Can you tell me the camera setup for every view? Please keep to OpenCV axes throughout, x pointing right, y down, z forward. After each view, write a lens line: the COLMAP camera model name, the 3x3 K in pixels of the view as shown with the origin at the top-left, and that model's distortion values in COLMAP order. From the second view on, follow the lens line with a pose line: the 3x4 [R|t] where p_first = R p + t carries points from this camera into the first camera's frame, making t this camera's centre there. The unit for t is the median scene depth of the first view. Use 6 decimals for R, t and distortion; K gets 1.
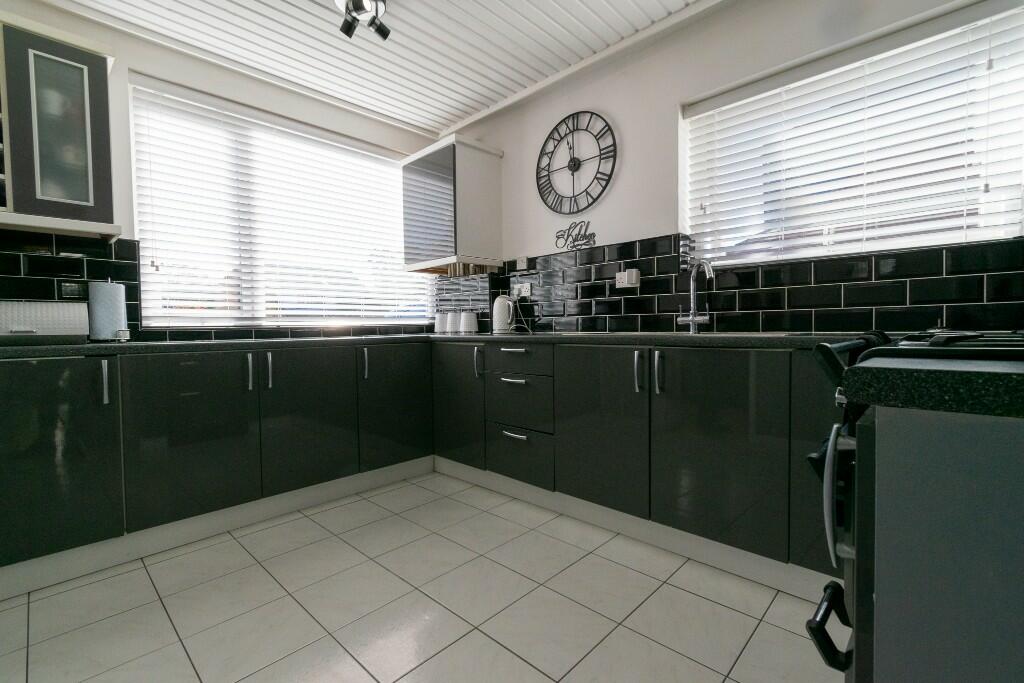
lens RADIAL K [[450.6, 0, 509.9], [0, 450.6, 341.2], [0, 0, 1]] dist [-0.001567, -0.000031]
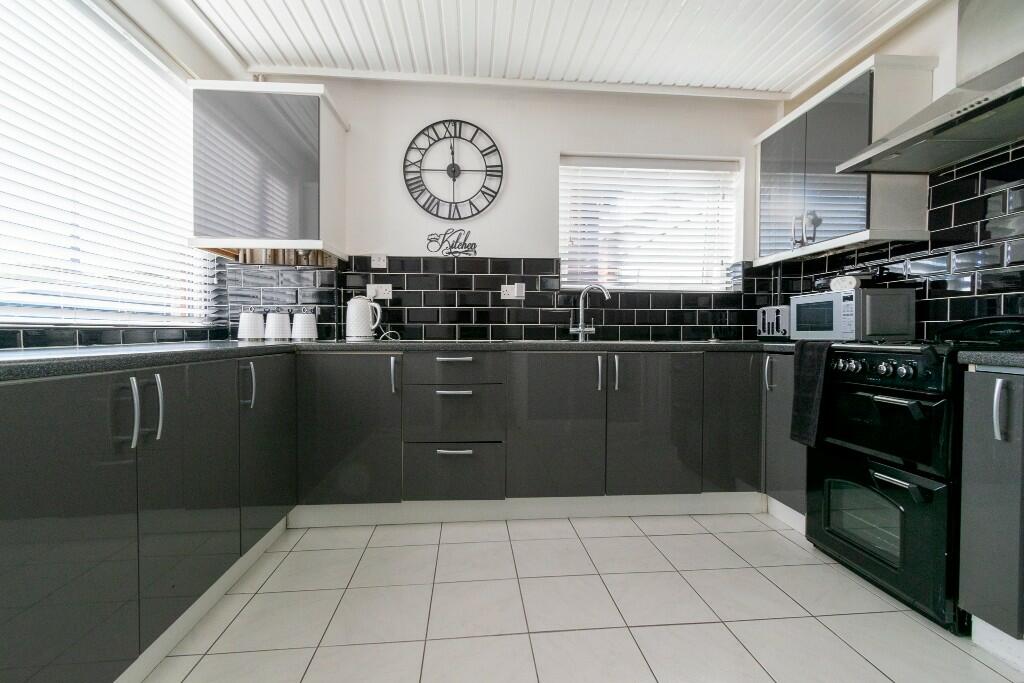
lens RADIAL K [[450.6, 0, 511.1], [0, 450.6, 339.9], [0, 0, 1]] dist [-0.001567, -0.000031]
pose [[0.659136, 0.003245, 0.752017, -0.528865], [0.011336, 0.999834, -0.014251, -0.004638], [-0.751938, 0.017918, 0.658990, 0.264444]]
